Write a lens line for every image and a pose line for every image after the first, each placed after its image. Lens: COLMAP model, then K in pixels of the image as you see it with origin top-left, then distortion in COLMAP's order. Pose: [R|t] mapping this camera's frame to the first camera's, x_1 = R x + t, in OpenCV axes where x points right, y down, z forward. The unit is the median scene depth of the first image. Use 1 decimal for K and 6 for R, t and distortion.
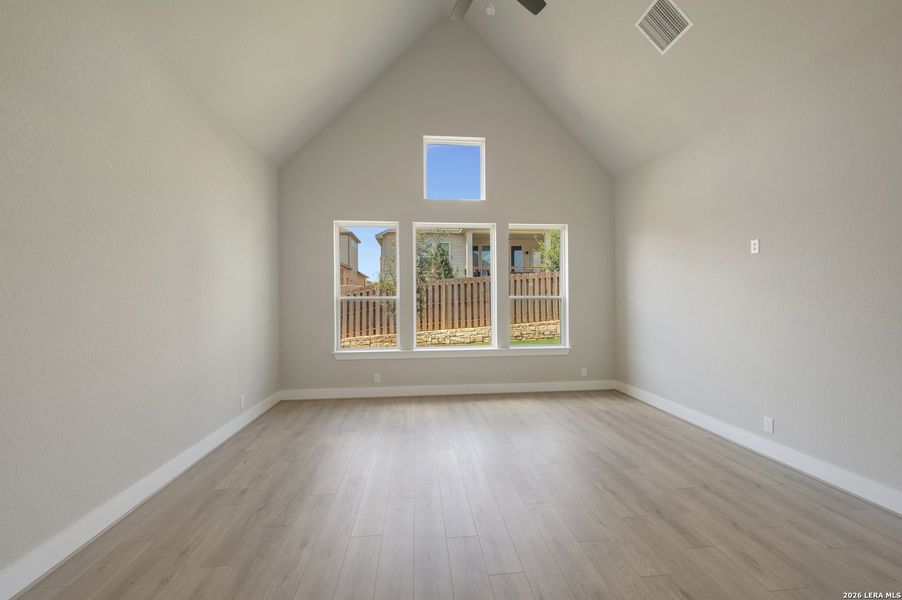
lens RADIAL K [[345.9, 0, 450.9], [0, 345.9, 300.2], [0, 0, 1]] dist [0.013765, -0.000154]
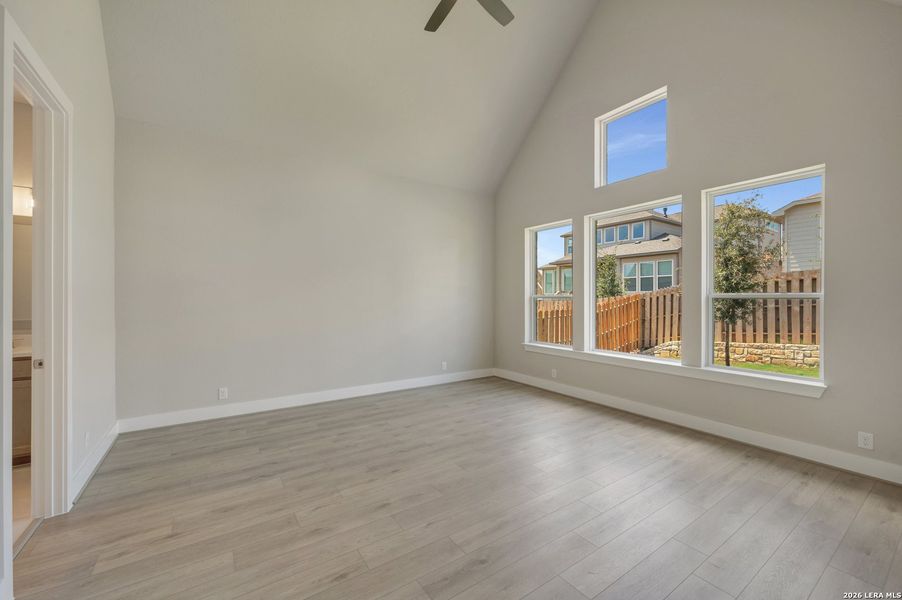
lens RADIAL K [[345.9, 0, 469.2], [0, 345.9, 301.6], [0, 0, 1]] dist [0.013765, -0.000154]
pose [[0.525186, 0.012656, -0.850894, 0.539199], [-0.004665, 0.999917, 0.011994, -0.002807], [0.850975, -0.002330, 0.525201, 0.236023]]
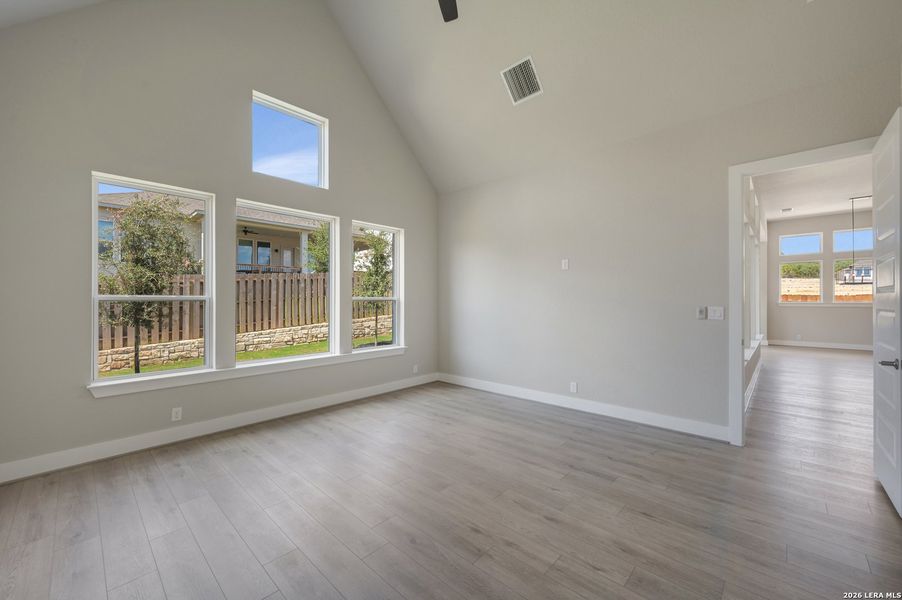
lens RADIAL K [[345.9, 0, 433.7], [0, 345.9, 302.7], [0, 0, 1]] dist [0.013765, -0.000154]
pose [[0.777783, 0.001010, 0.628532, -0.257947], [-0.001826, 0.999998, 0.000653, 0.002035], [-0.628530, -0.001656, 0.777783, 0.139192]]
